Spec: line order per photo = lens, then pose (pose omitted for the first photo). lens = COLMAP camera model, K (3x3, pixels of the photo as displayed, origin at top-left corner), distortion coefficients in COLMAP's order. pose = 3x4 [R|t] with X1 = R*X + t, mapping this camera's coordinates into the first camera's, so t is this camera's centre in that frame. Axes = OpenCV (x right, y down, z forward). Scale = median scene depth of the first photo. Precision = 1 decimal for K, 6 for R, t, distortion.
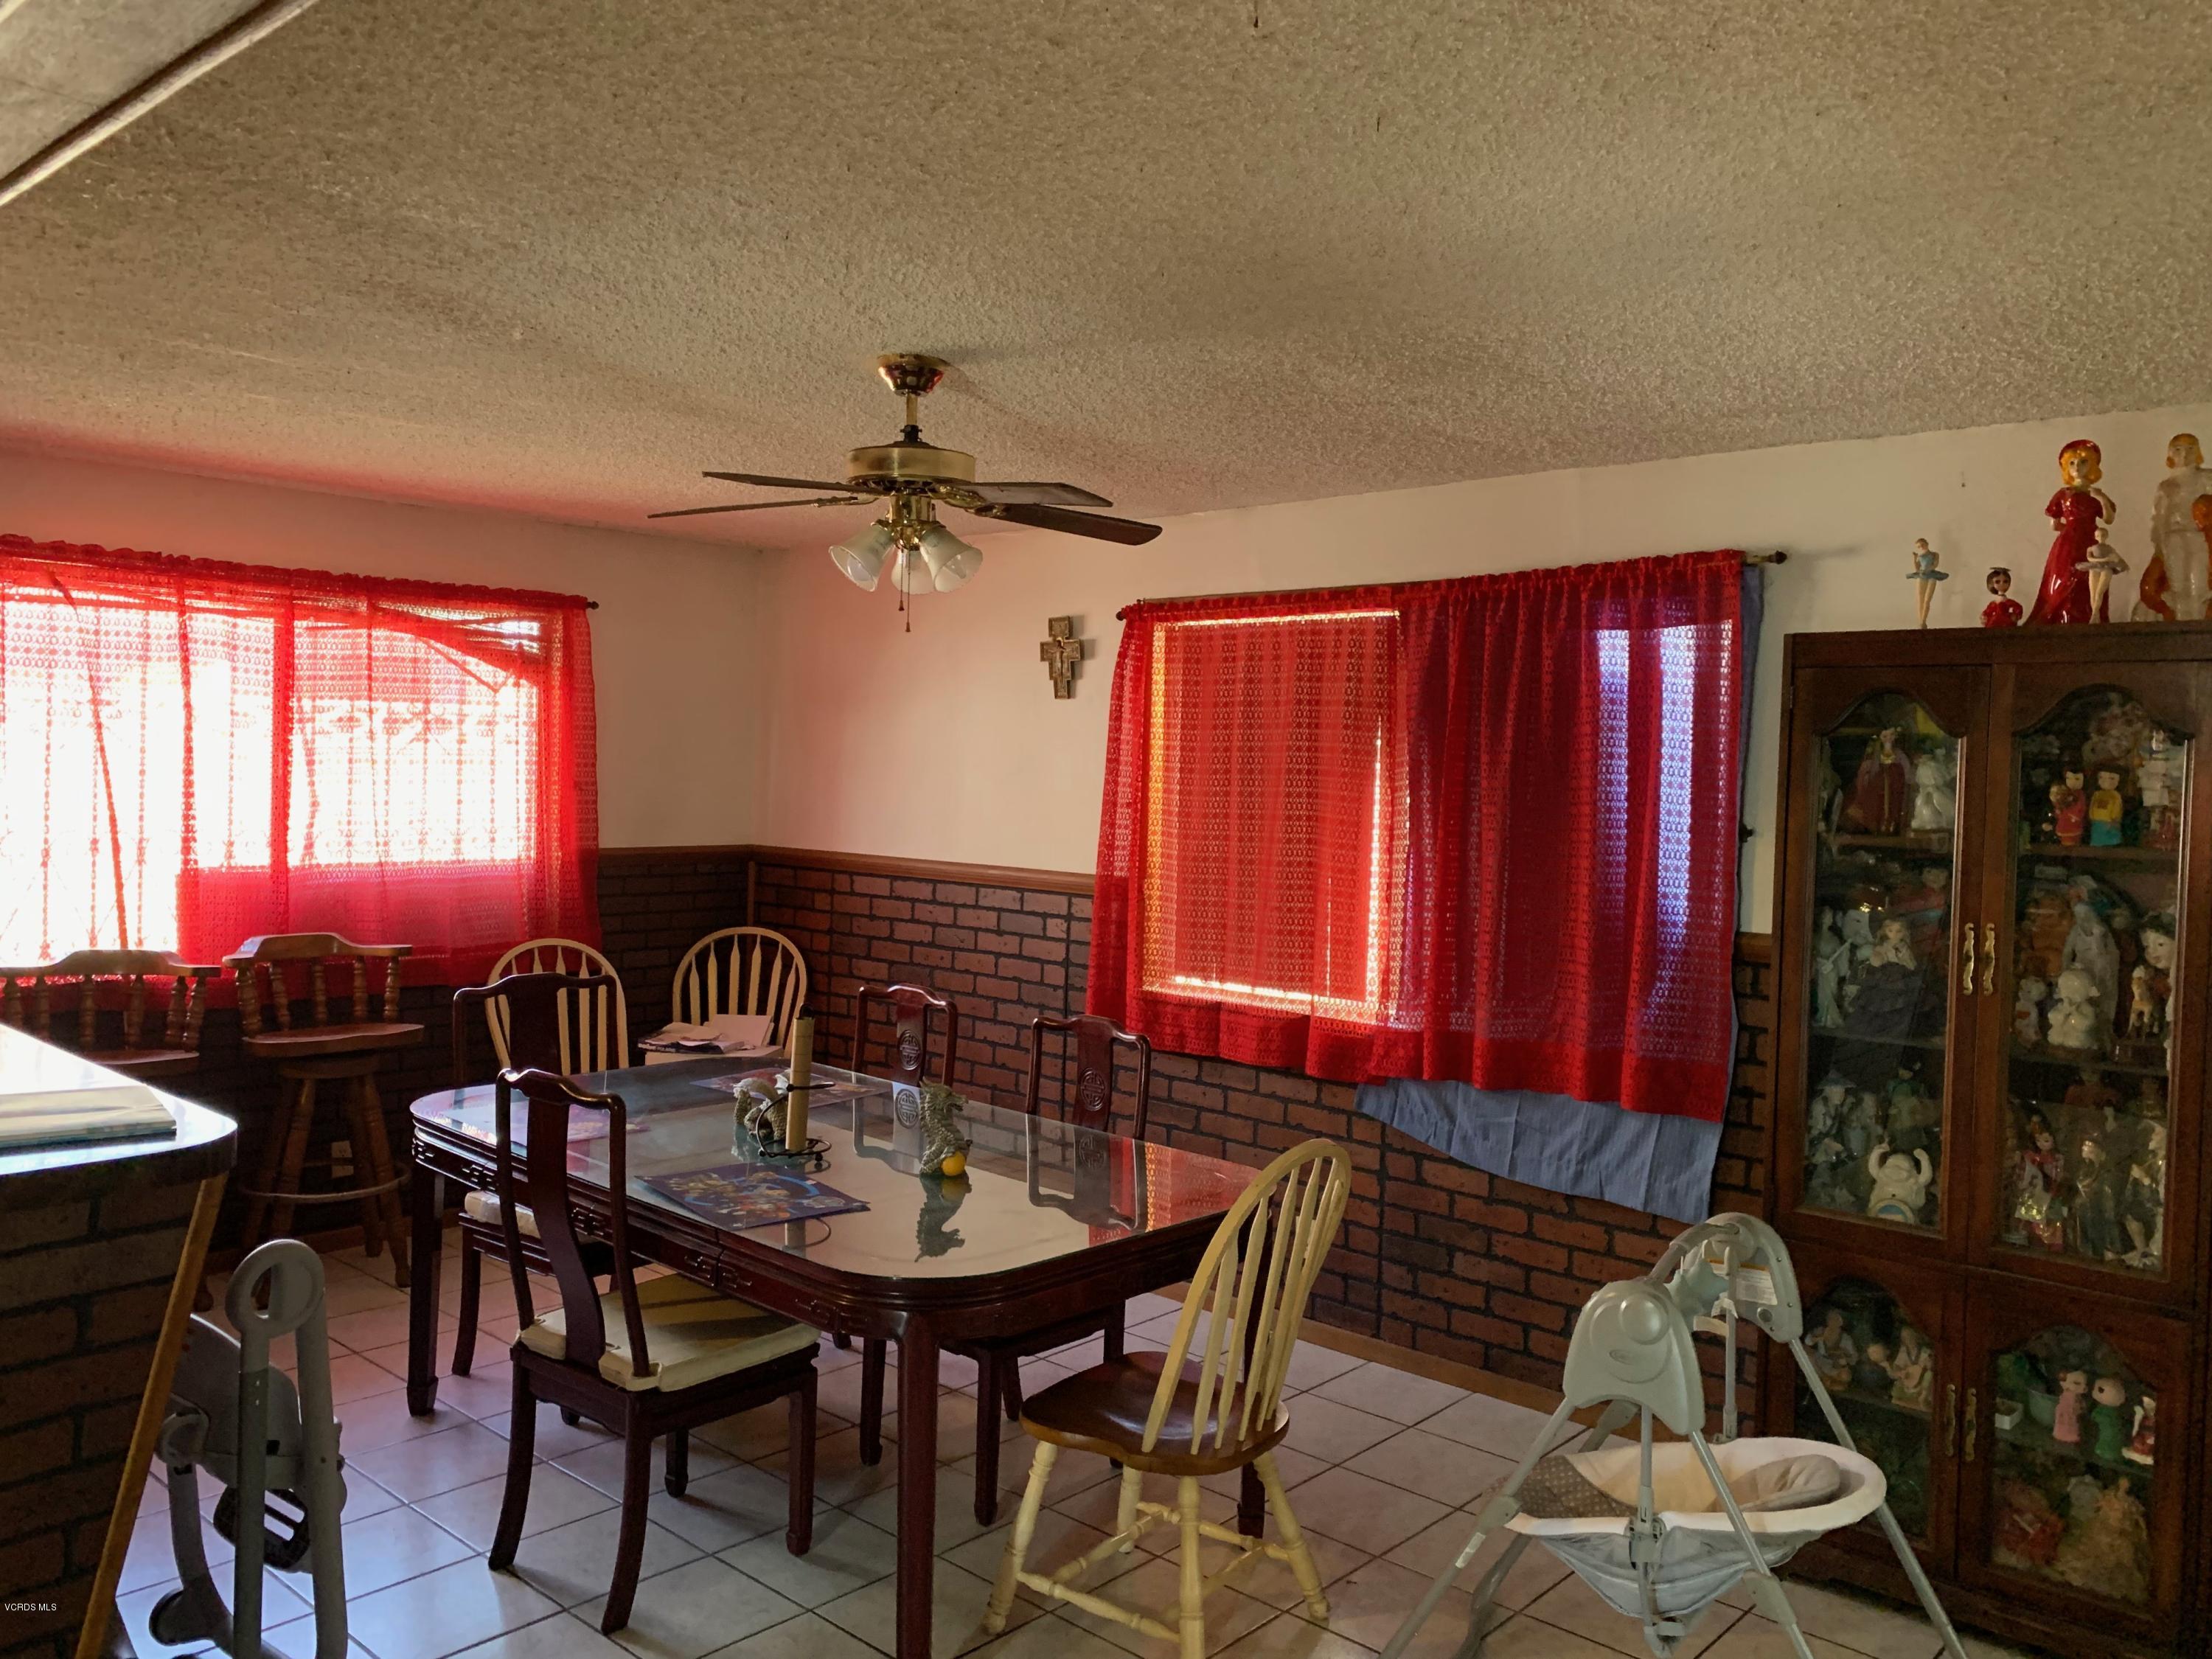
lens RADIAL K [[1715.5, 0, 1110.9], [0, 1715.5, 792.9], [0, 0, 1]] dist [0.014952, 0.000591]
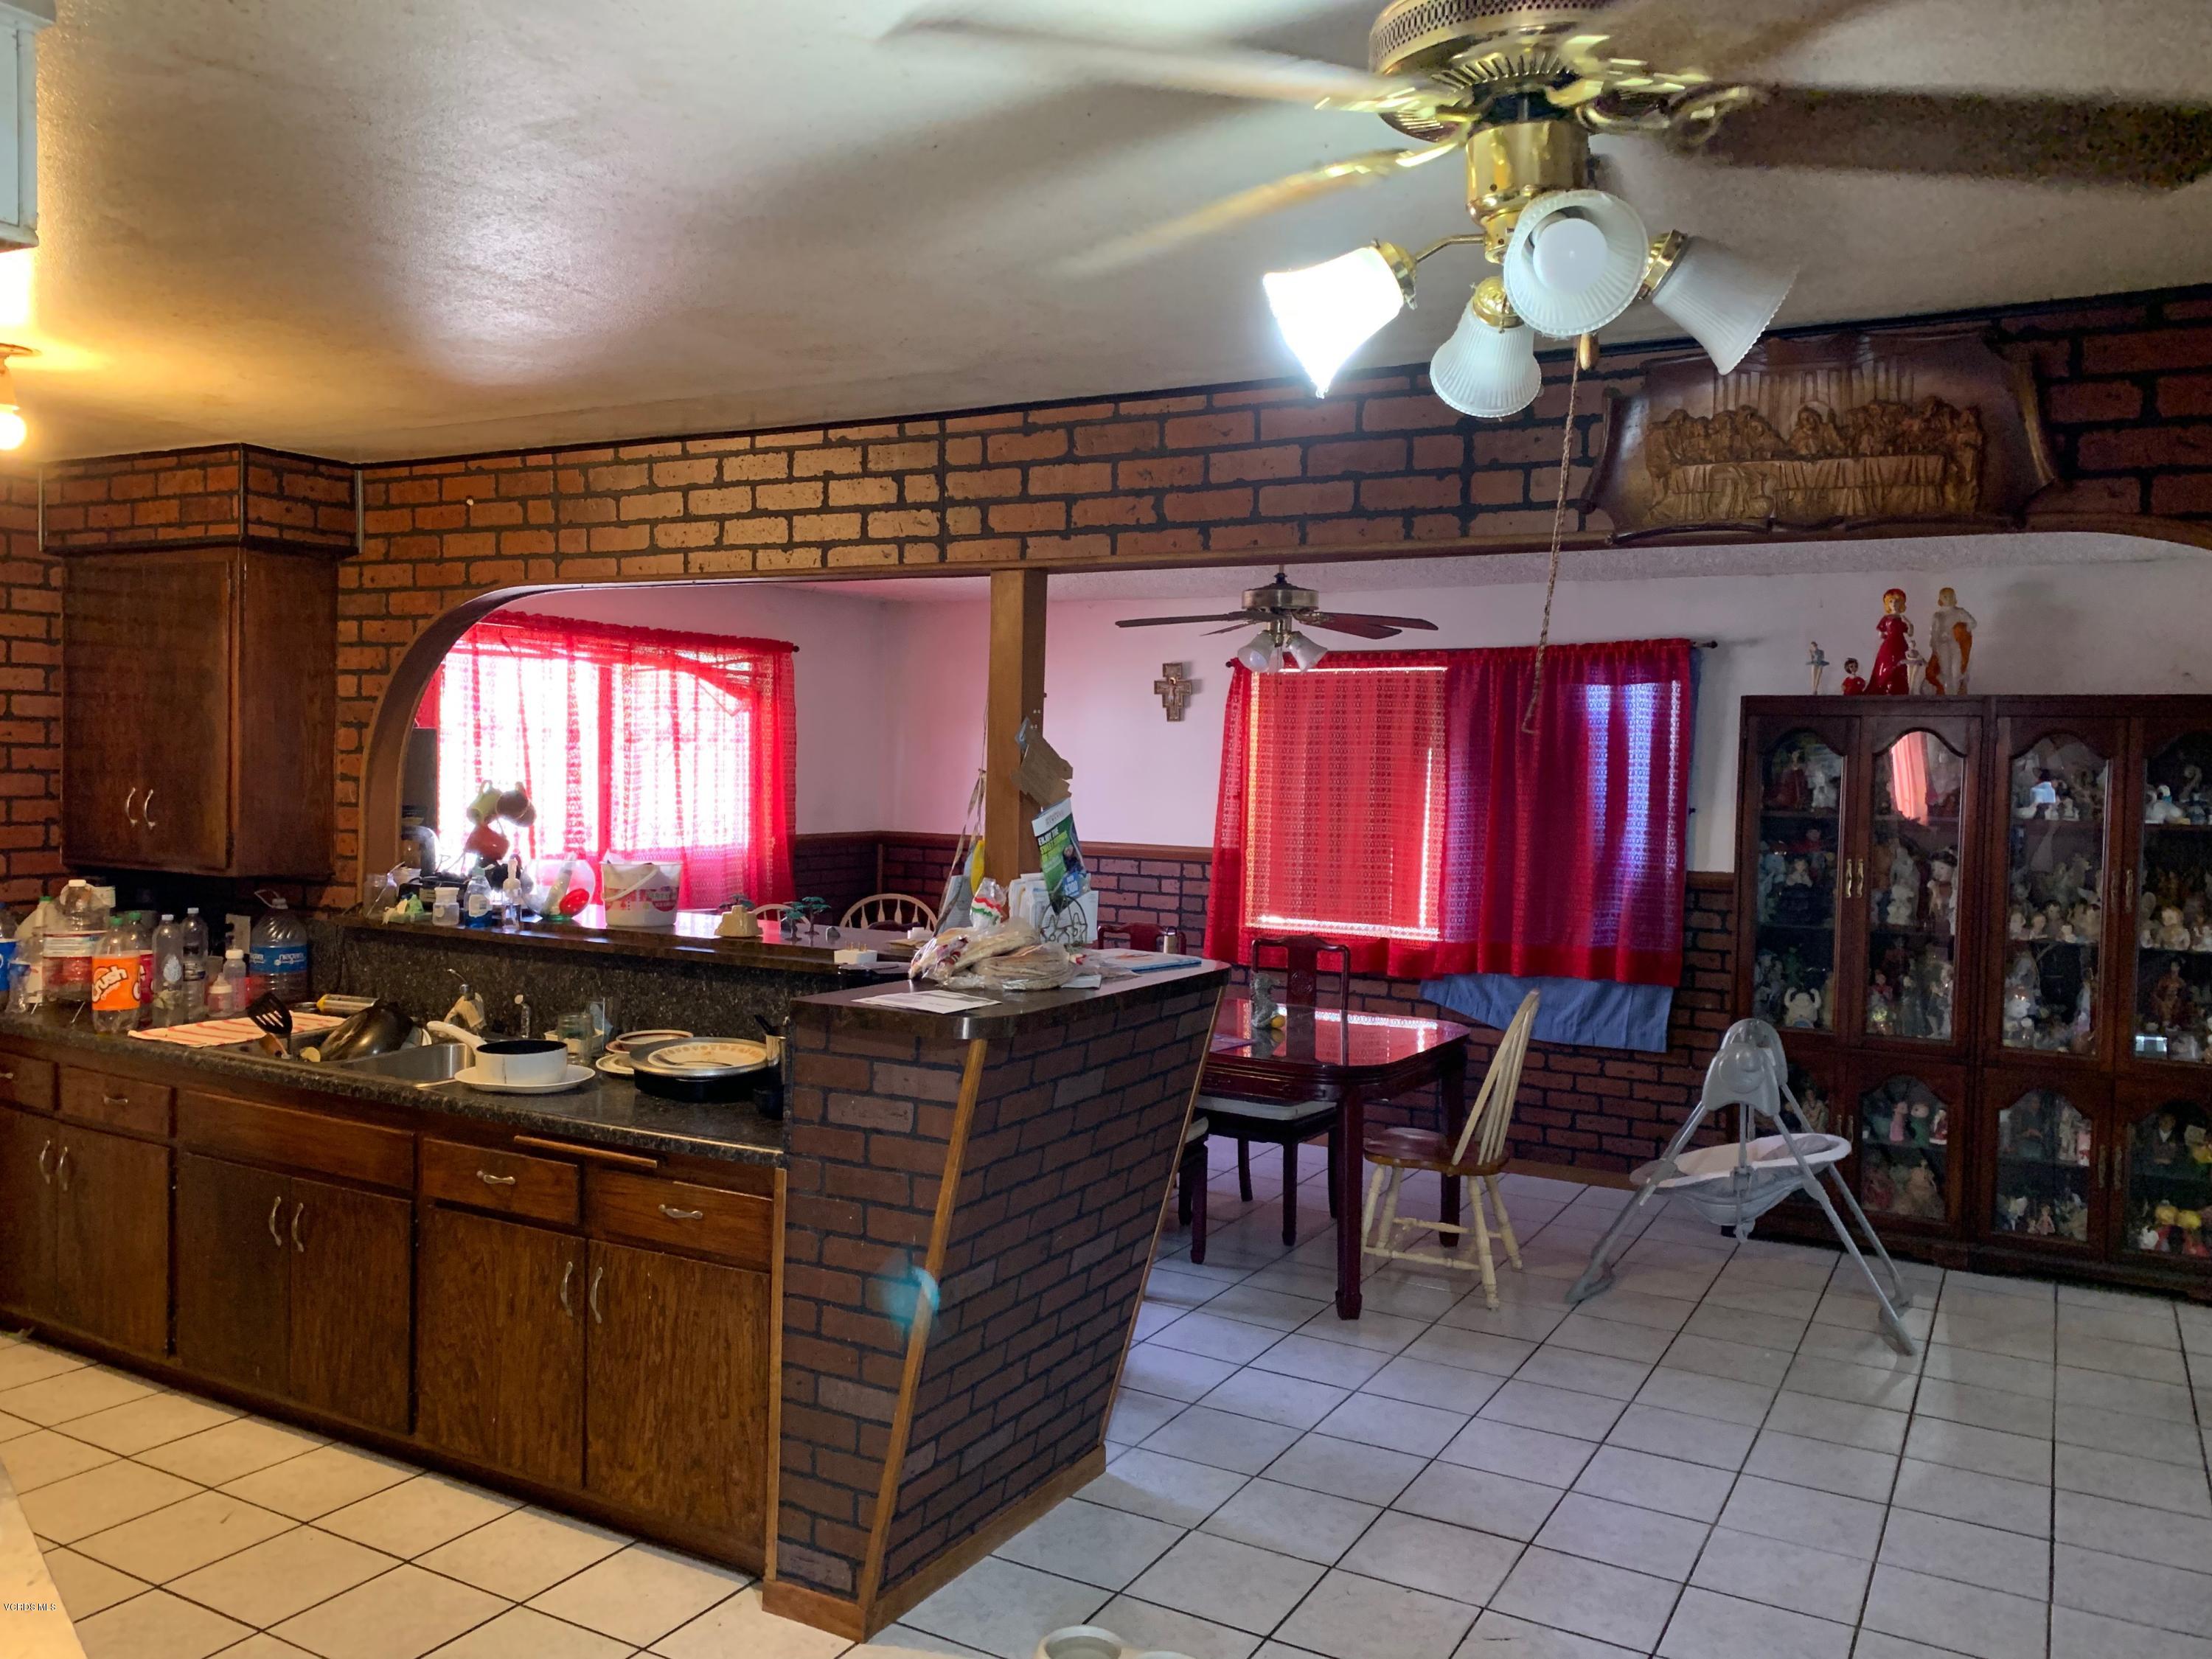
lens RADIAL K [[1696.1, 0, 1108.5], [0, 1696.1, 804.7], [0, 0, 1]] dist [0.005054, -0.000299]
pose [[0.975708, -0.012851, 0.218697, -0.495594], [0.009461, 0.999818, 0.016538, -0.013790], [-0.218870, -0.014067, 0.975653, -0.432789]]
